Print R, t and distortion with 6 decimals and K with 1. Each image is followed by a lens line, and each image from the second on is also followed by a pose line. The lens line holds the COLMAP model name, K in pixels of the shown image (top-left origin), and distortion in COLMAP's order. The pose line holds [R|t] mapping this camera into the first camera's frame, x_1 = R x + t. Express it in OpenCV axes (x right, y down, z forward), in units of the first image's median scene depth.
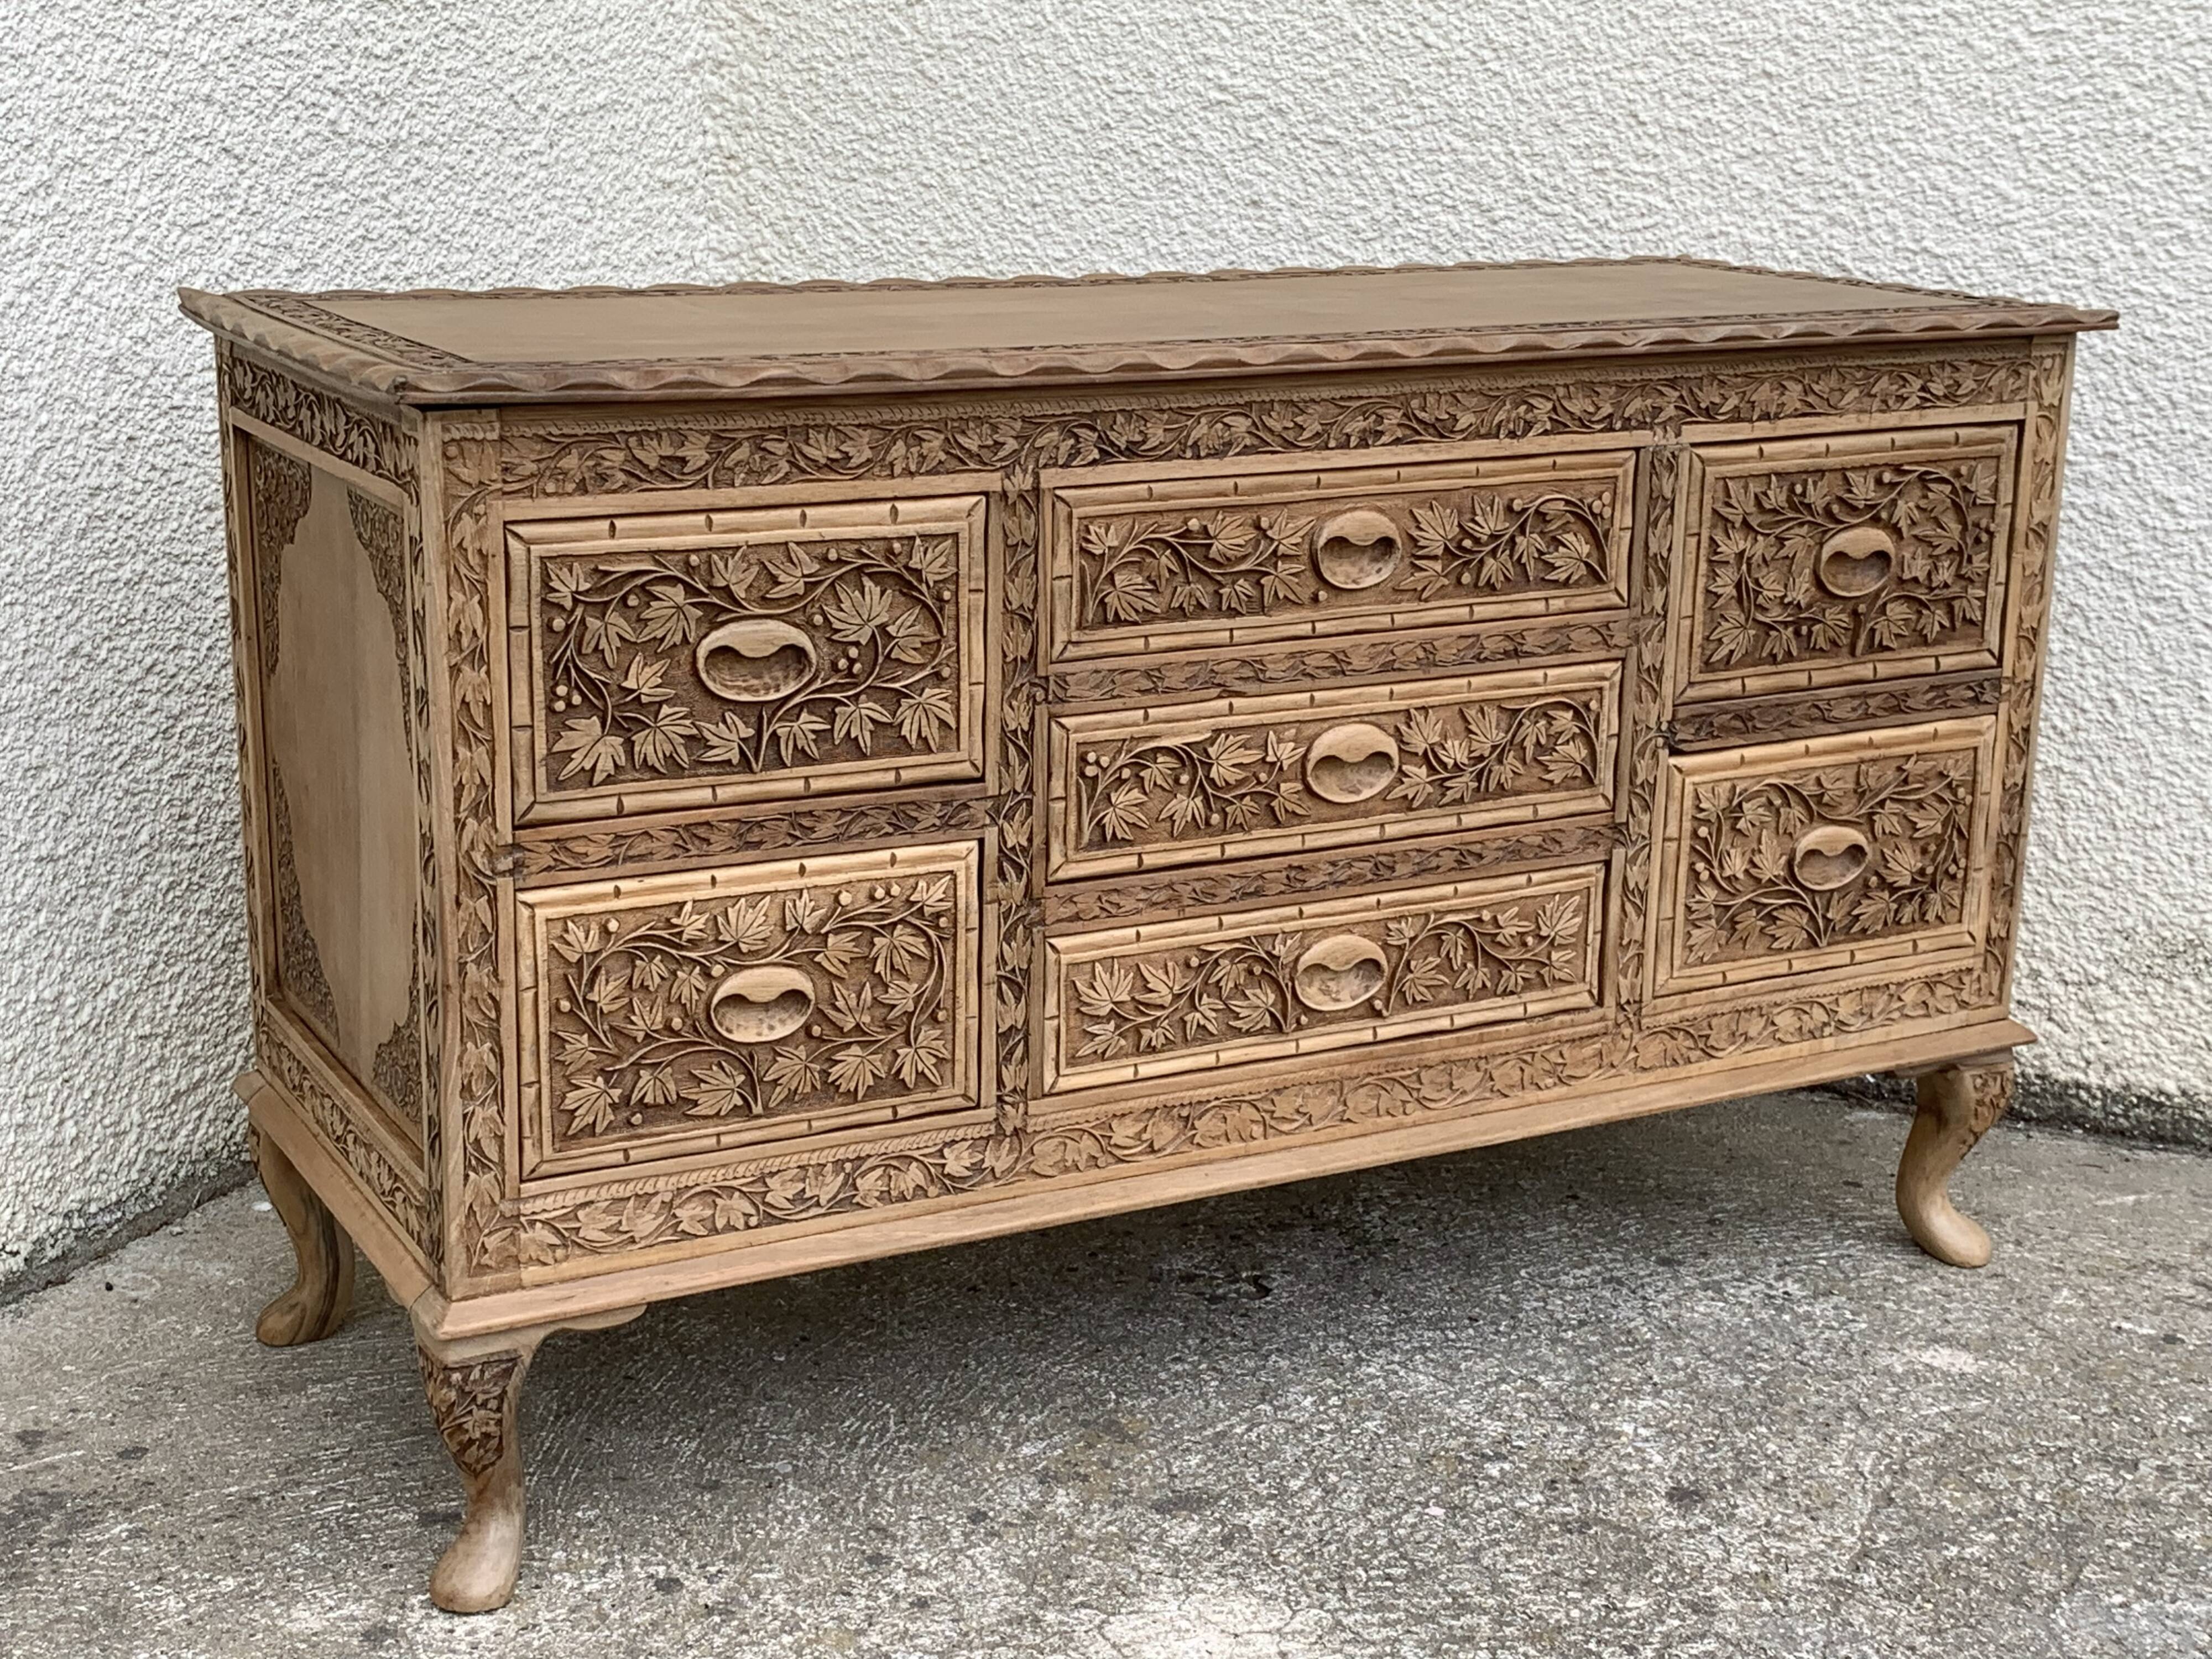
lens RADIAL K [[3194.8, 0, 1123.0], [0, 3194.8, 793.4], [0, 0, 1]] dist [0.105137, 0.000000]
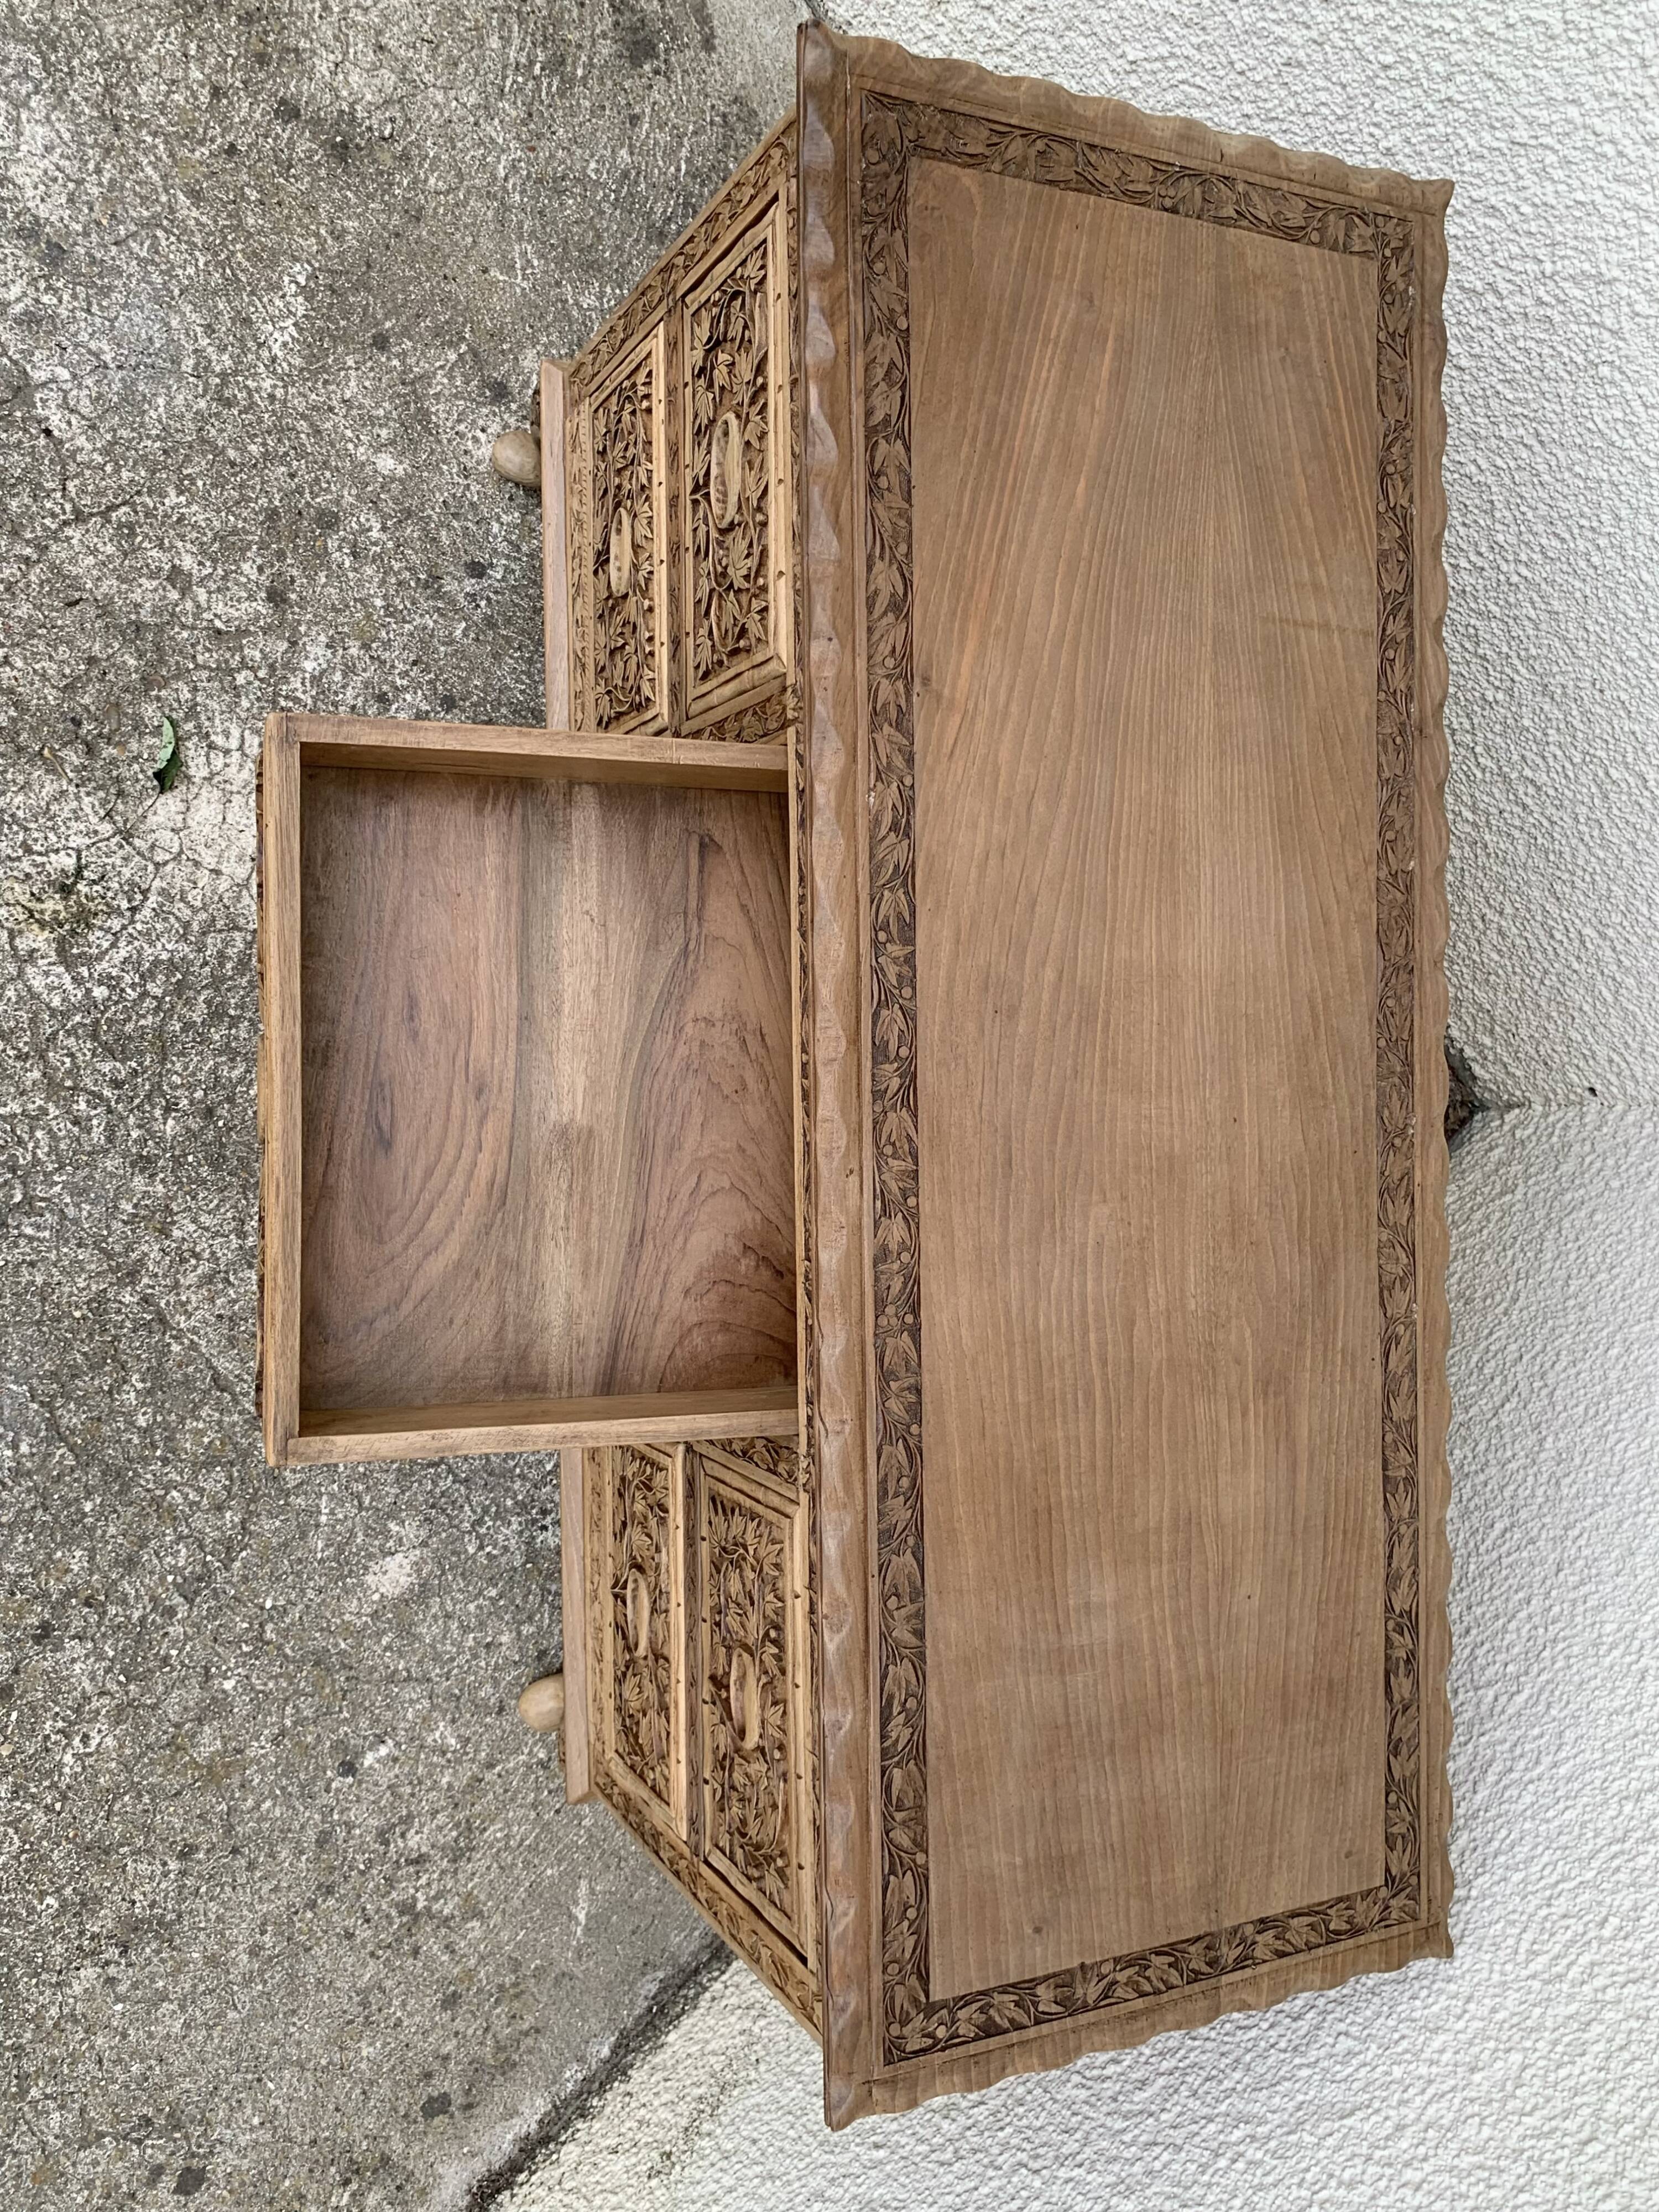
lens RADIAL K [[1862.5, 0, 838.4], [0, 1862.5, 1114.7], [0, 0, 1]] dist [0.030539, -0.036837]
pose [[-0.412148, 0.888256, -0.202818, 0.178345], [-0.627271, -0.115181, 0.770237, -0.517677], [0.660807, 0.444673, 0.604649, 0.610491]]
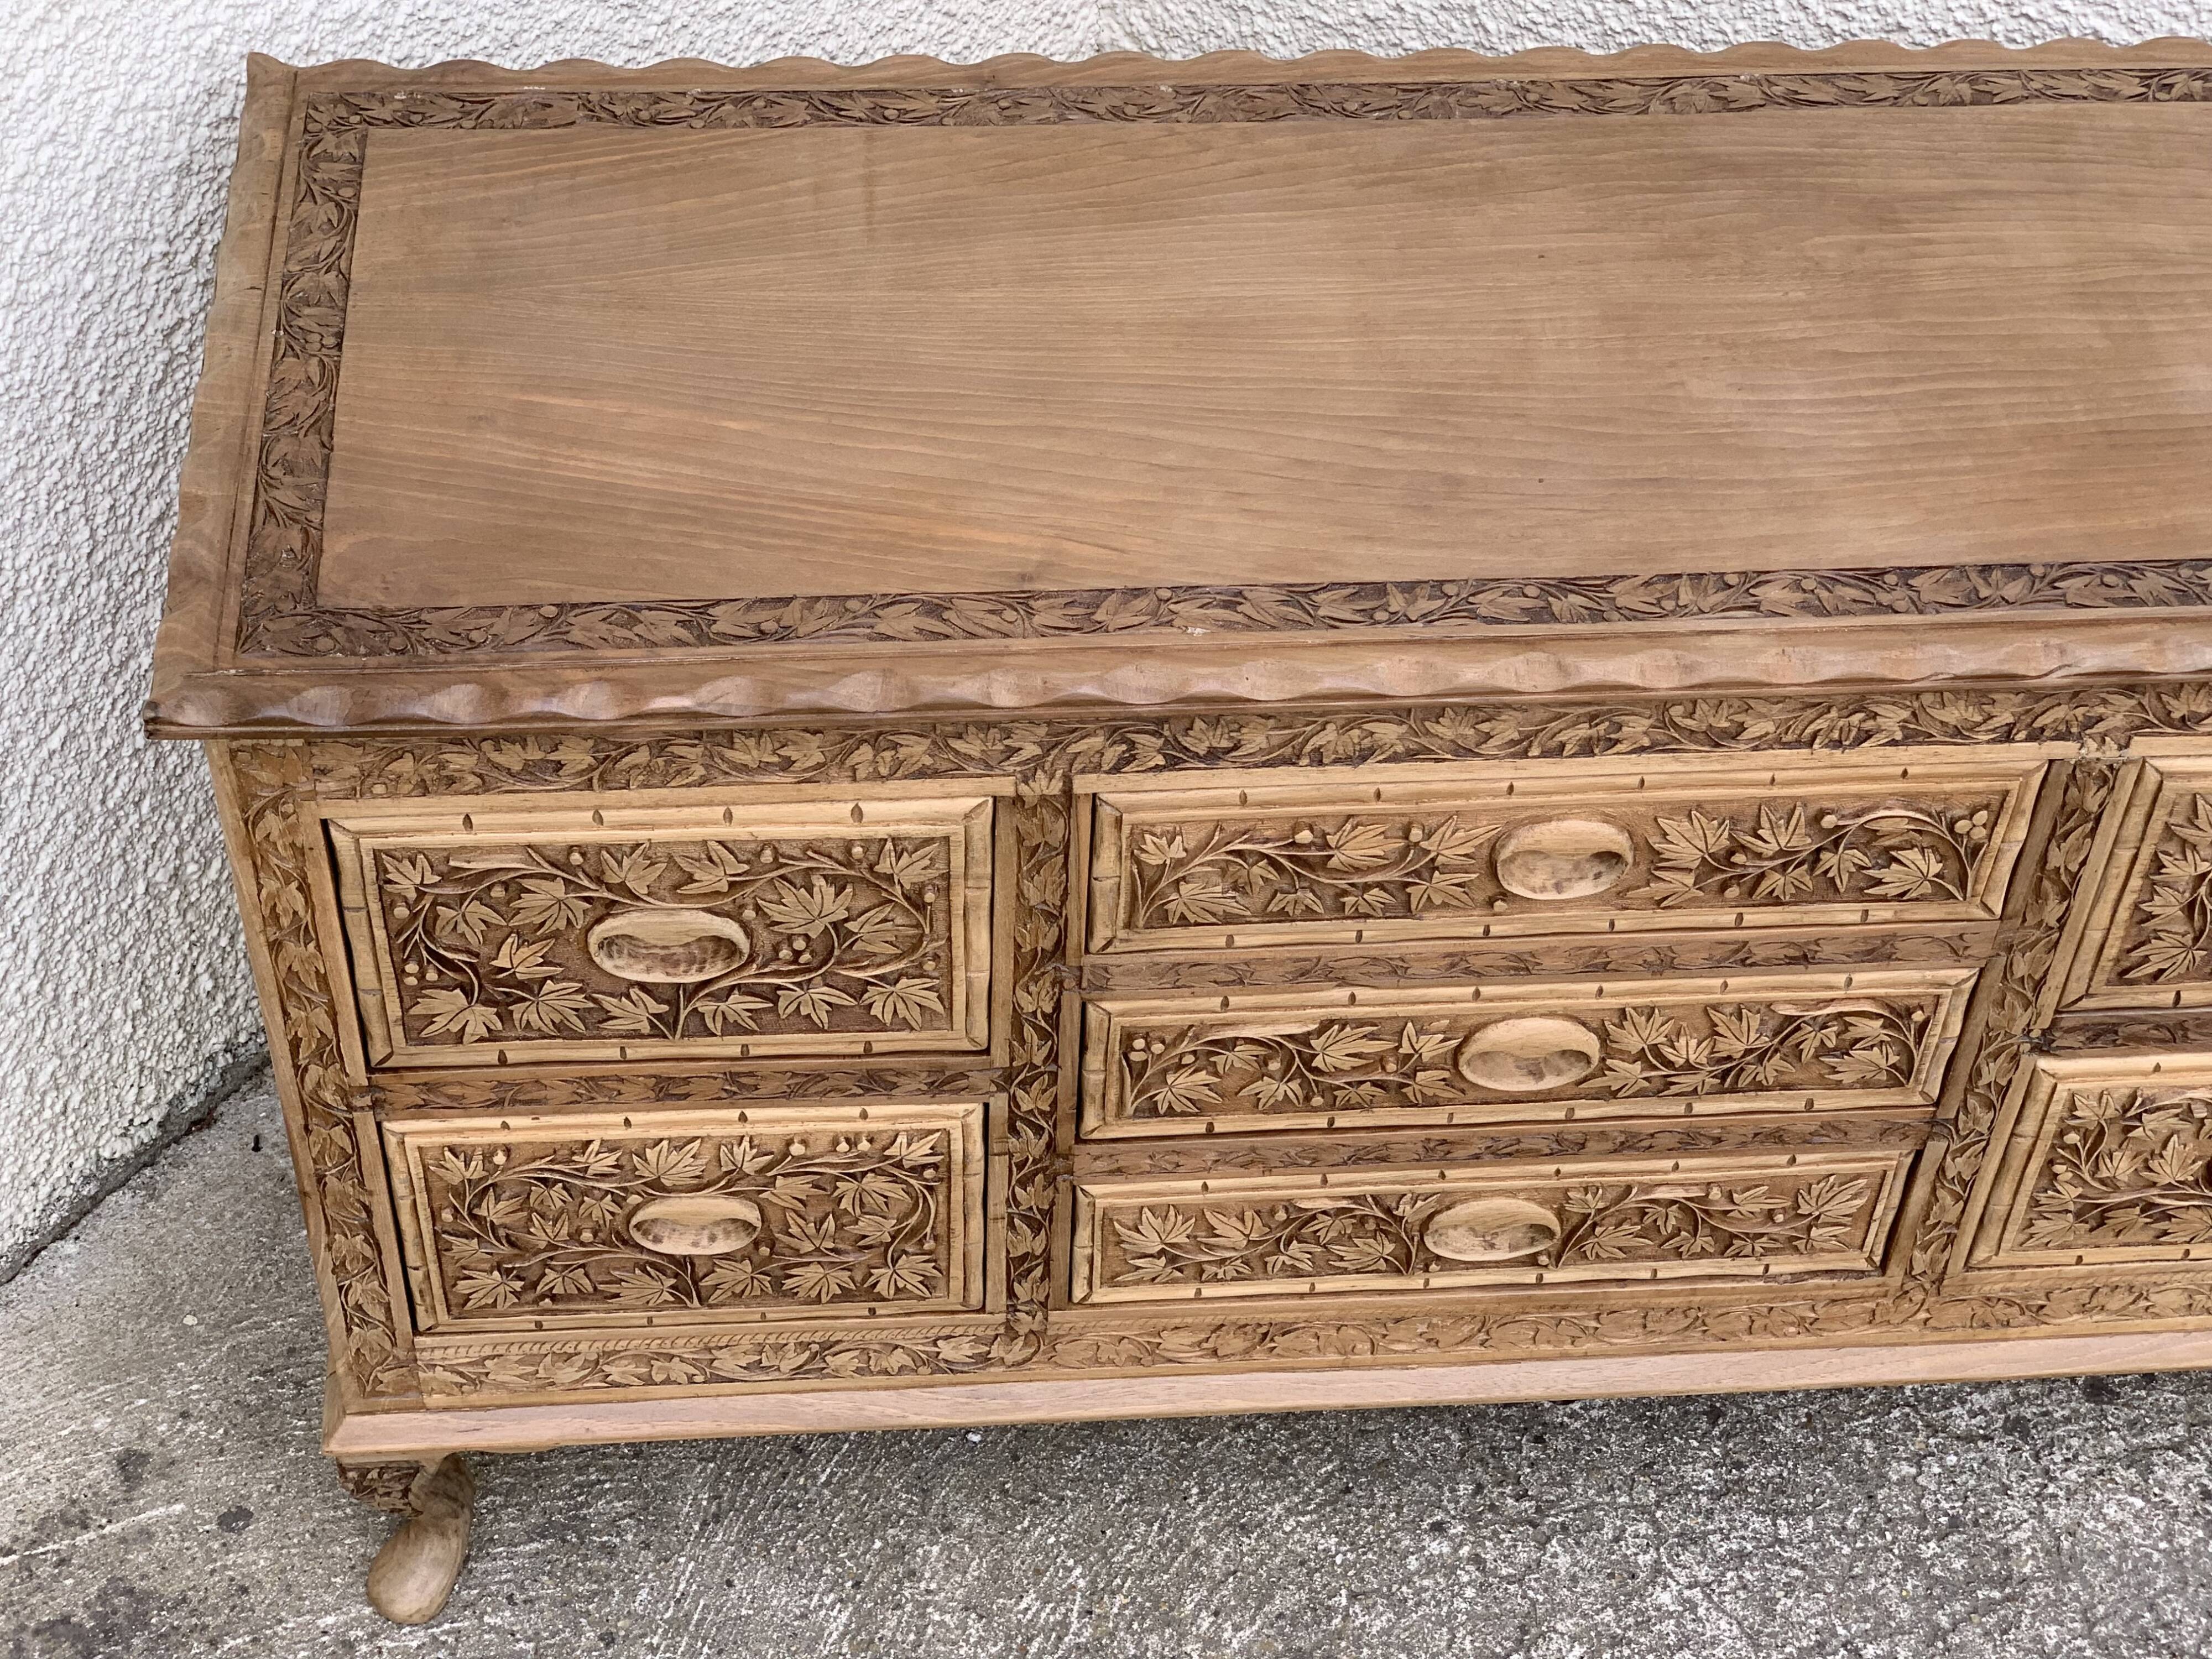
lens RADIAL K [[3451.7, 0, 1087.8], [0, 3451.7, 788.0], [0, 0, 1]] dist [0.027898, 0.000000]
pose [[0.911978, 0.297409, -0.282567, 0.178438], [-0.116305, 0.847965, 0.517134, -0.448572], [0.393407, -0.438751, 0.807916, 0.308296]]
